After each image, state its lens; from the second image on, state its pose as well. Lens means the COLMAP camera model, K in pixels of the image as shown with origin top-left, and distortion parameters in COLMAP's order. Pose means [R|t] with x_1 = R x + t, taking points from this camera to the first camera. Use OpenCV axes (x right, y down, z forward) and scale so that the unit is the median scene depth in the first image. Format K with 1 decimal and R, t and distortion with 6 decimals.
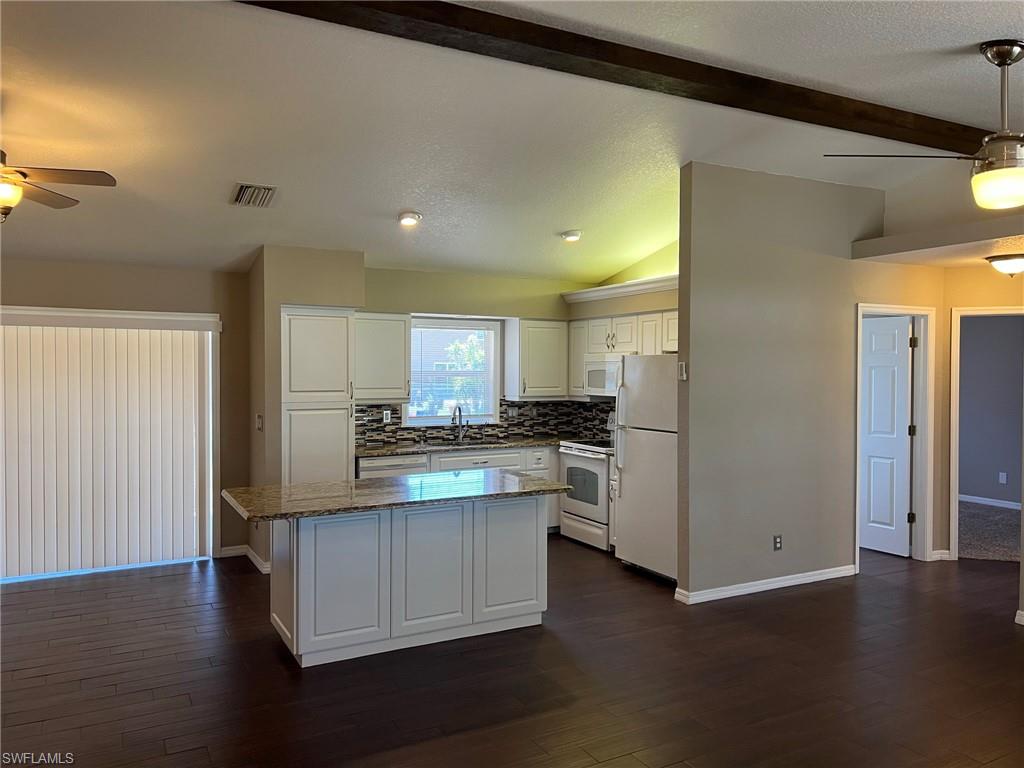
lens RADIAL K [[764.9, 0, 513.9], [0, 764.9, 383.9], [0, 0, 1]] dist [0.082852, -0.092162]
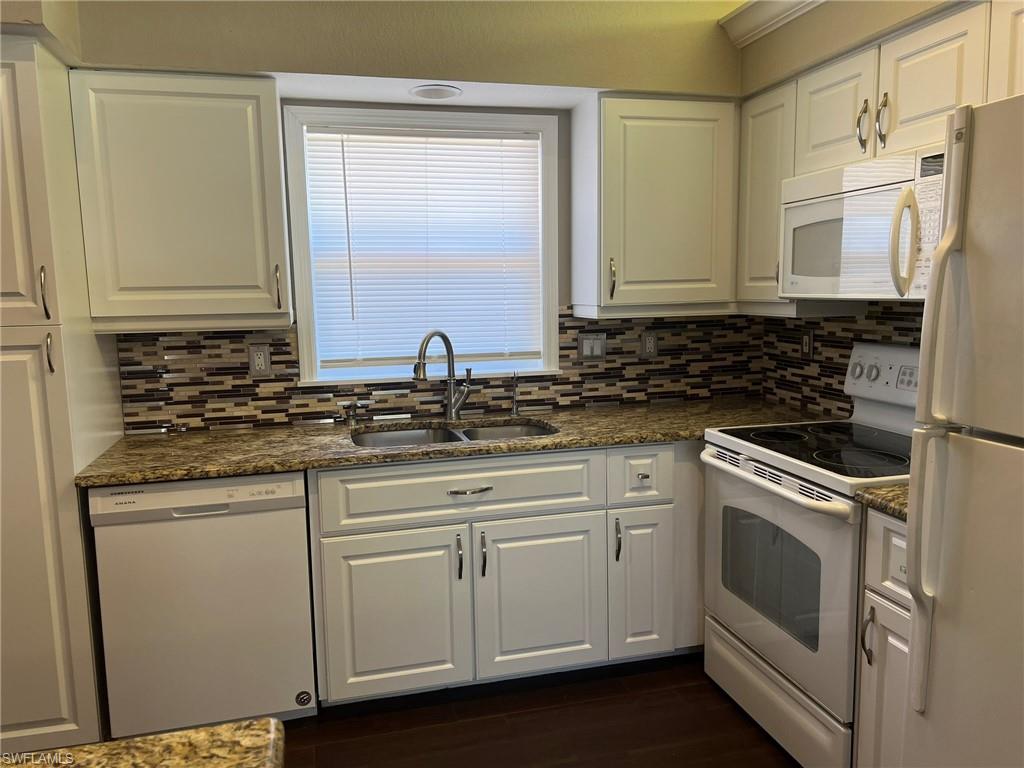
lens RADIAL K [[765.0, 0, 510.8], [0, 765.0, 385.5], [0, 0, 1]] dist [0.104219, -0.185090]
pose [[0.970210, 0.010606, -0.242031, 0.060738], [0.016494, 0.993832, 0.109666, 0.013503], [0.241702, -0.110391, 0.964051, 0.646124]]
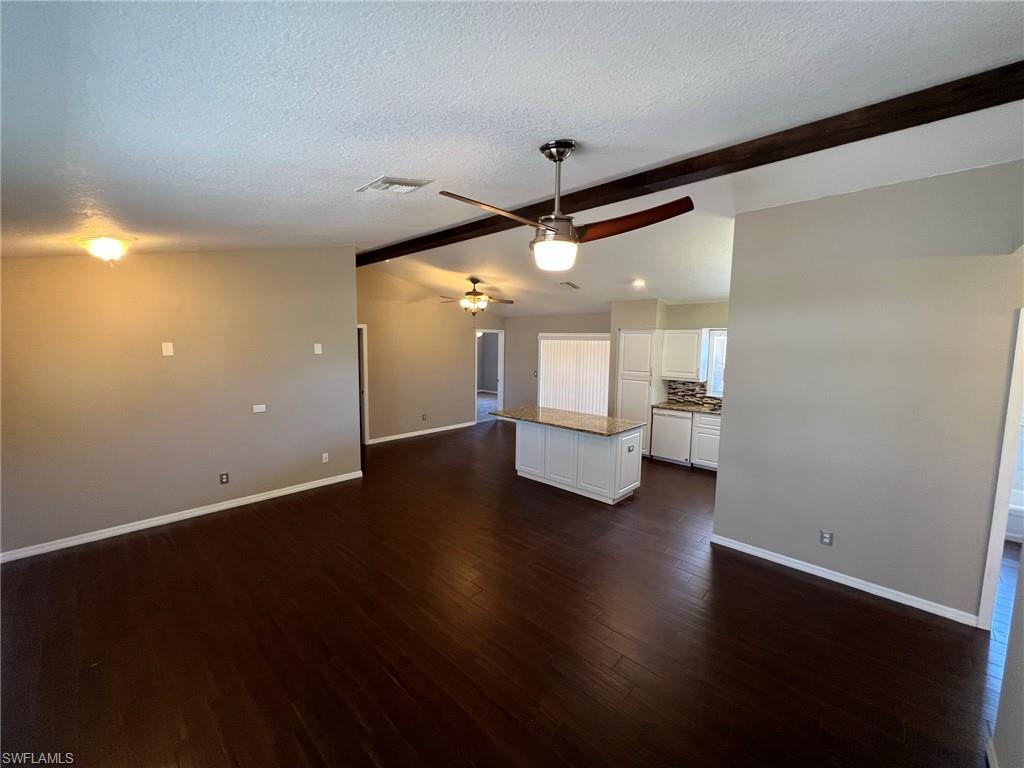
lens RADIAL K [[409.8, 0, 509.8], [0, 409.8, 383.6], [0, 0, 1]] dist [-0.000957, 0.000016]
pose [[0.311865, 0.098659, -0.944990, 0.579348], [-0.033307, 0.995118, 0.092901, -0.040818], [0.949543, 0.002503, 0.313628, 0.310982]]
